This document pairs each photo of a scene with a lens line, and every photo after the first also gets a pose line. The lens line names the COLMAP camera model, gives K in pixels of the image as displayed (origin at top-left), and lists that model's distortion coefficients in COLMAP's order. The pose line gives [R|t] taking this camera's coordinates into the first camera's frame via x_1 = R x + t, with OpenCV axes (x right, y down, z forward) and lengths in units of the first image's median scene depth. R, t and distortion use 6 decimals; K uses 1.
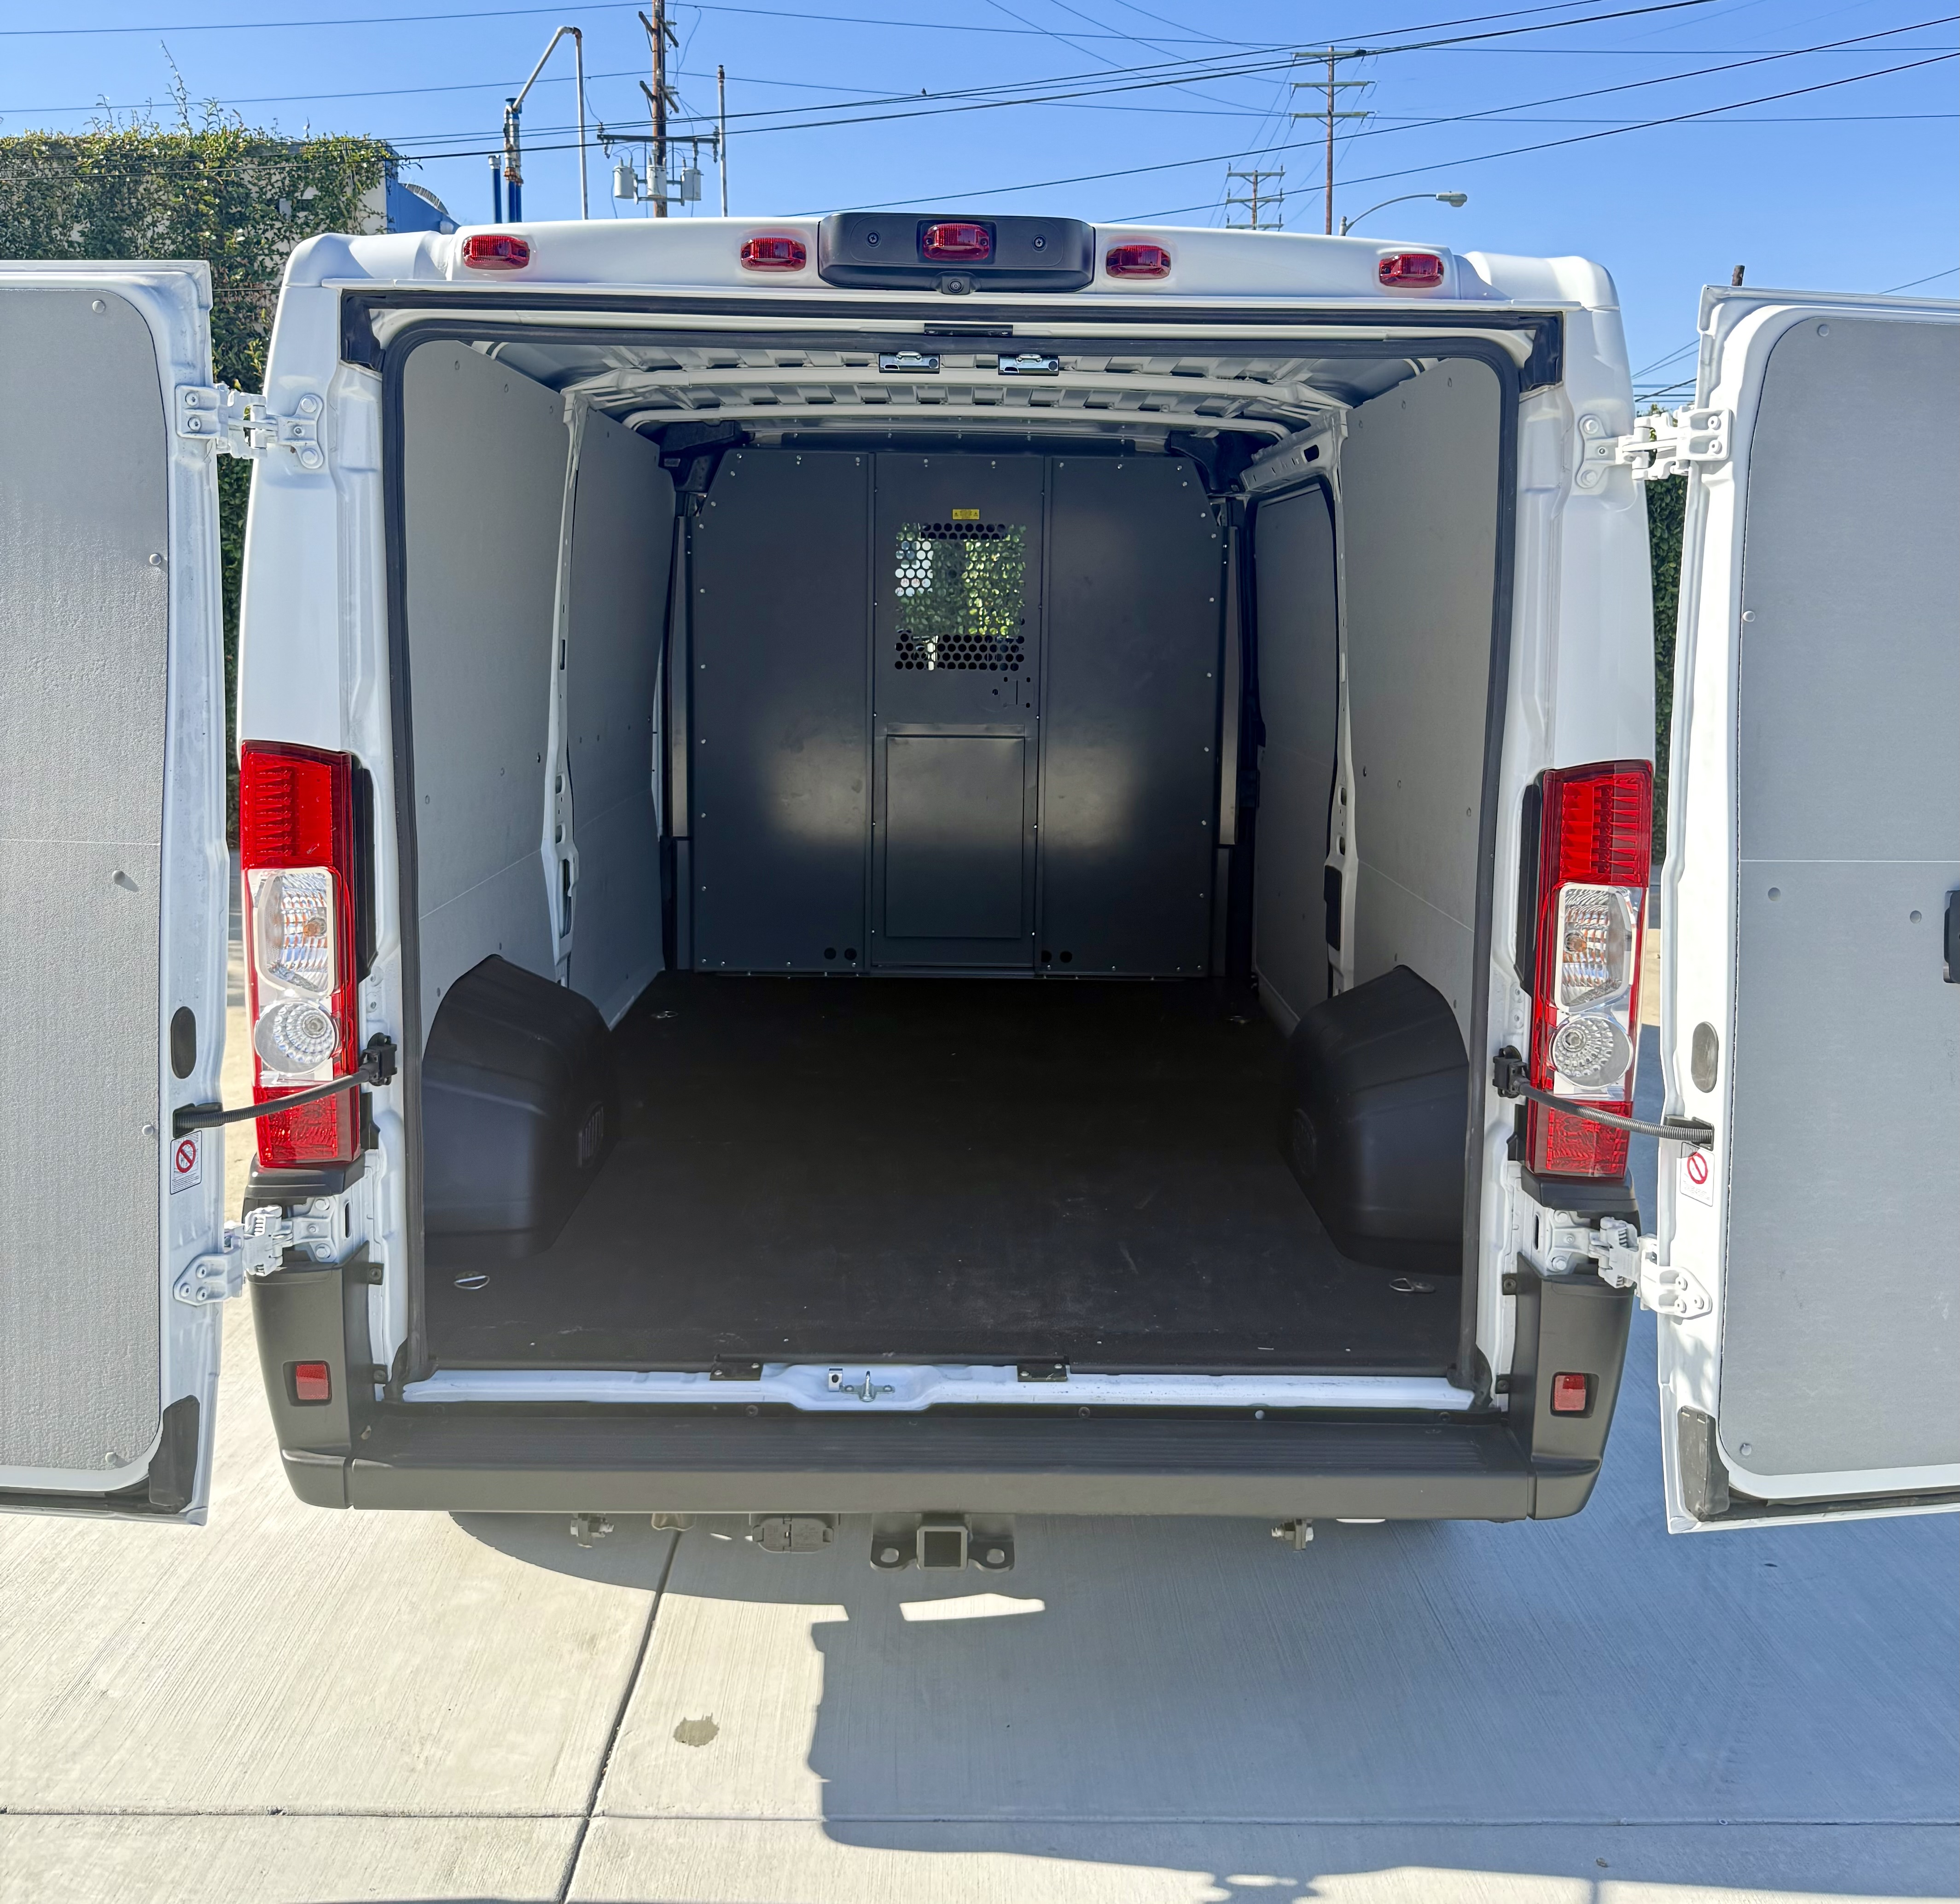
lens RADIAL K [[1953.2, 0, 980.0], [0, 1953.2, 952.0], [0, 0, 1]] dist [0.074647, 0.007152]
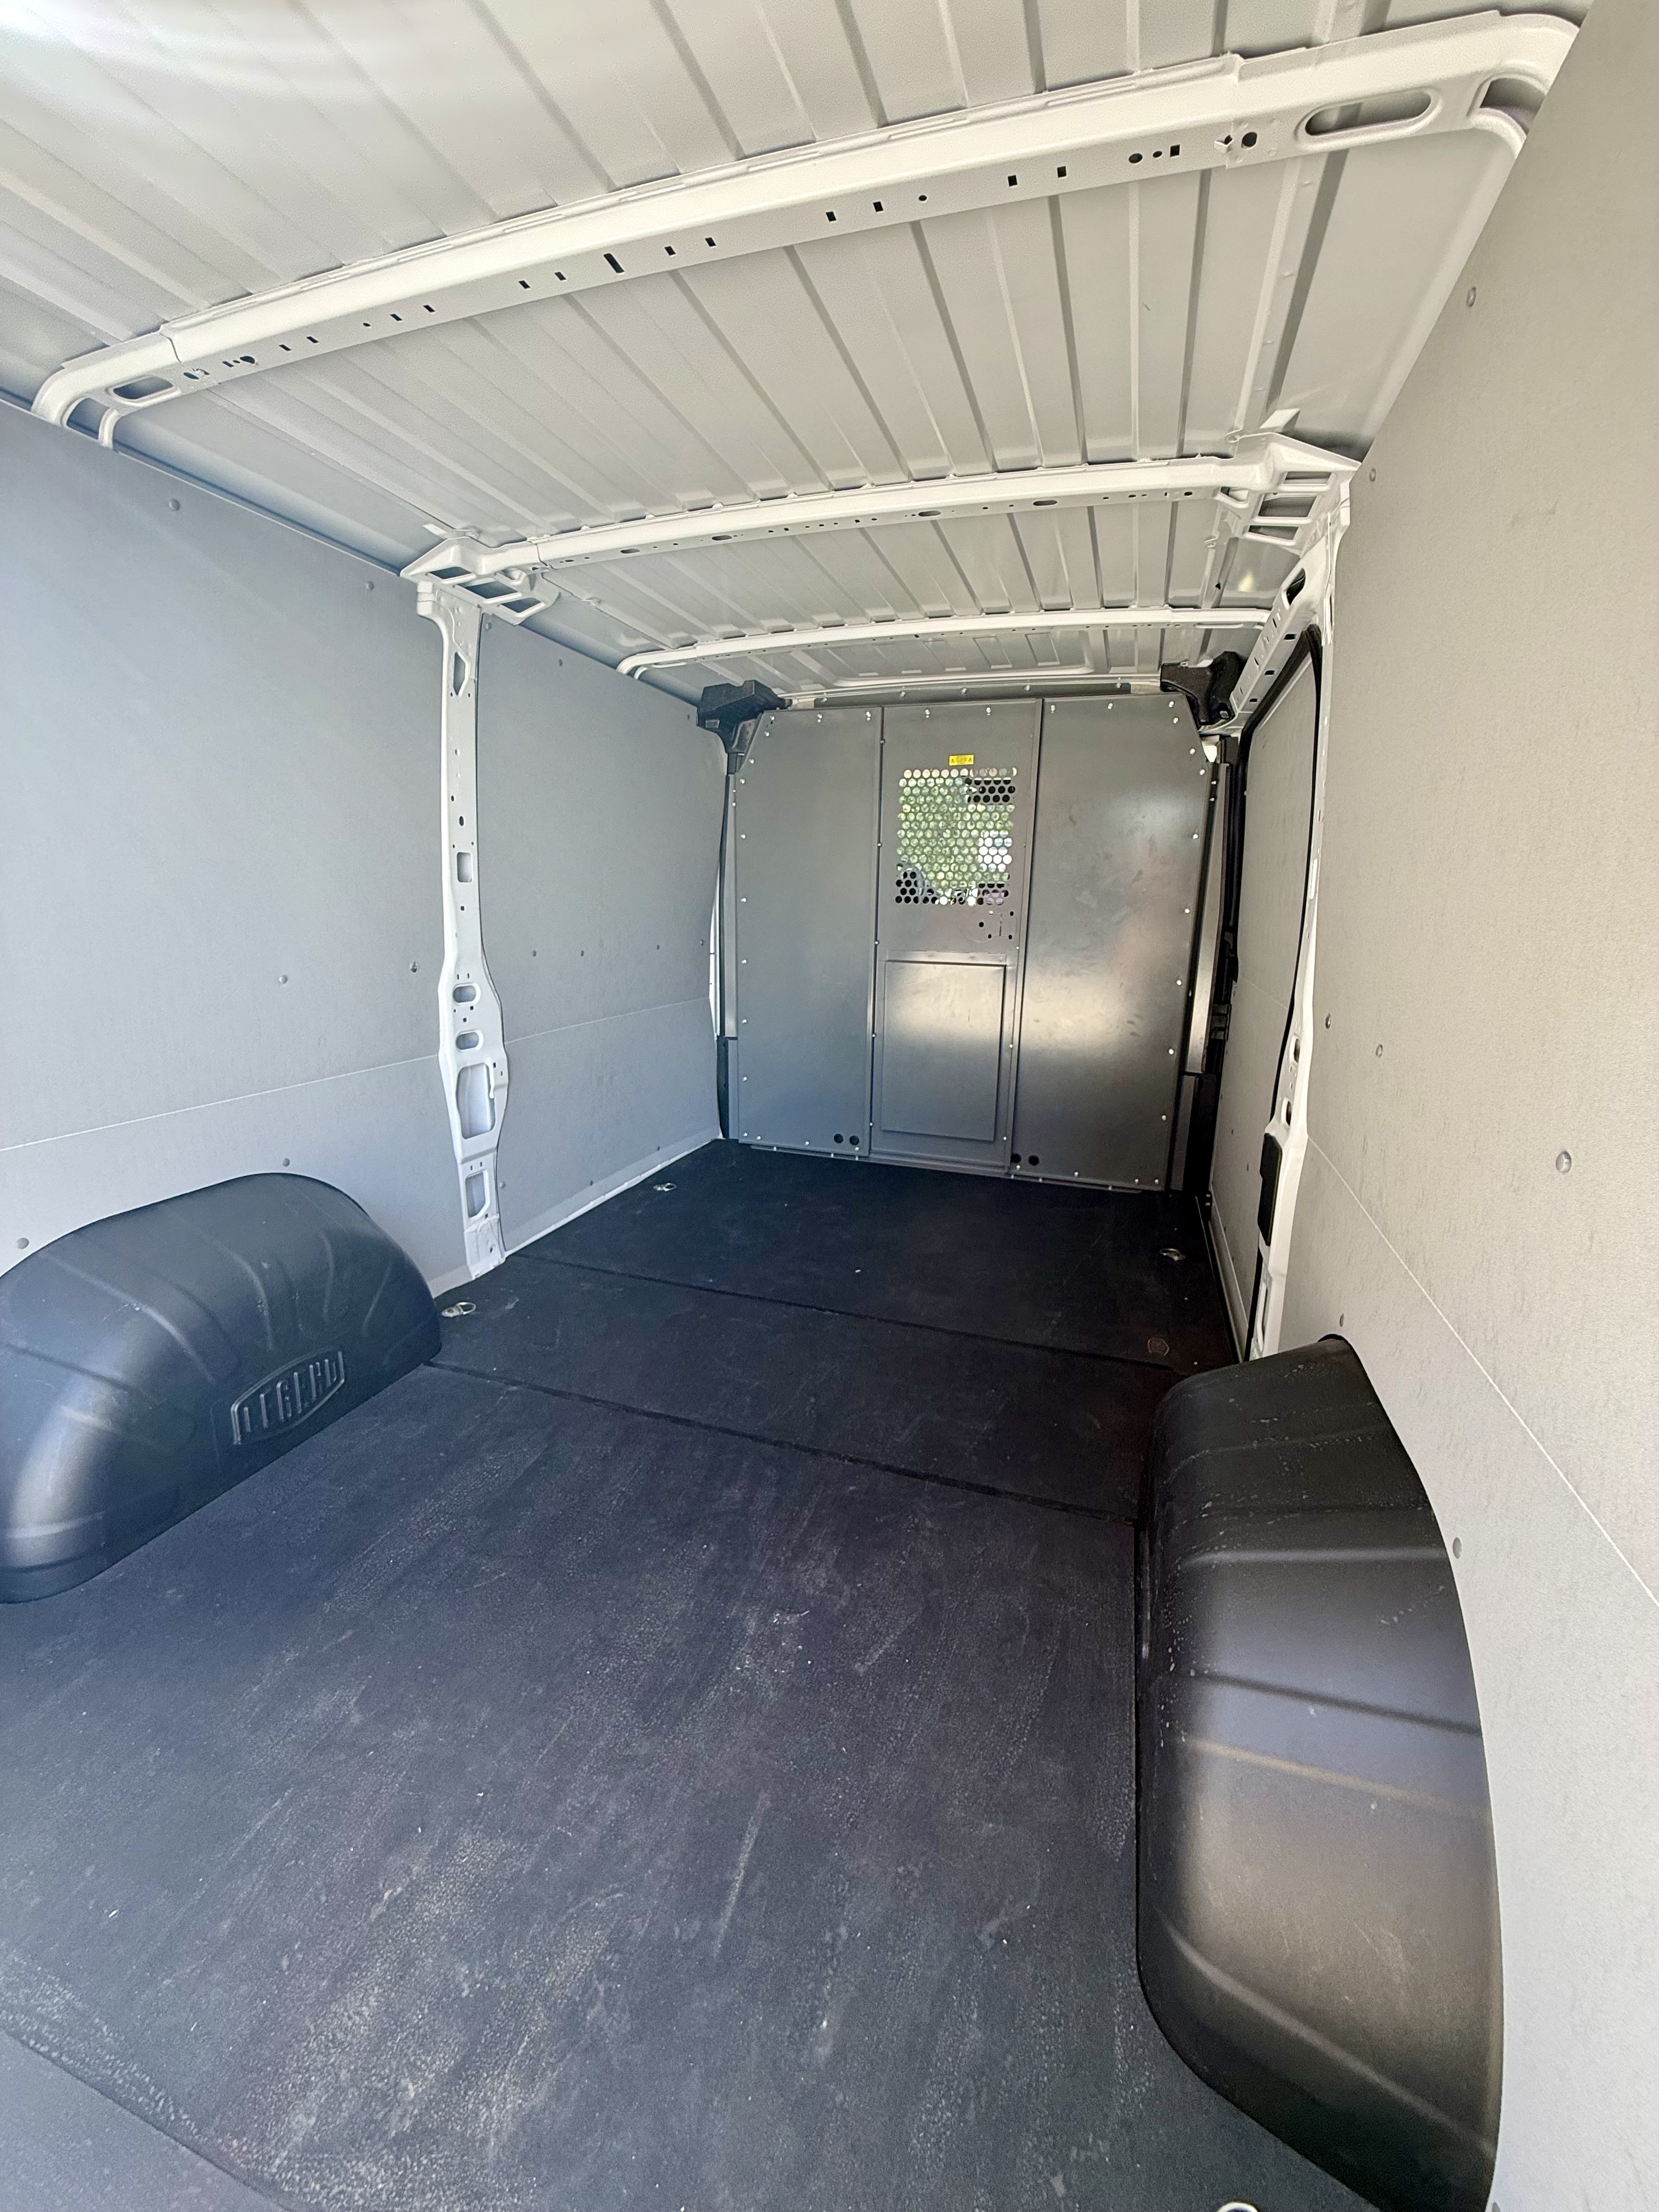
lens RADIAL K [[883.7, 0, 832.1], [0, 883.7, 1129.2], [0, 0, 1]] dist [-0.000573, 0.000021]
pose [[0.940392, 0.090850, -0.327734, 0.105904], [-0.067517, 0.994350, 0.081909, -0.052550], [0.333324, -0.054899, 0.941213, 0.495200]]
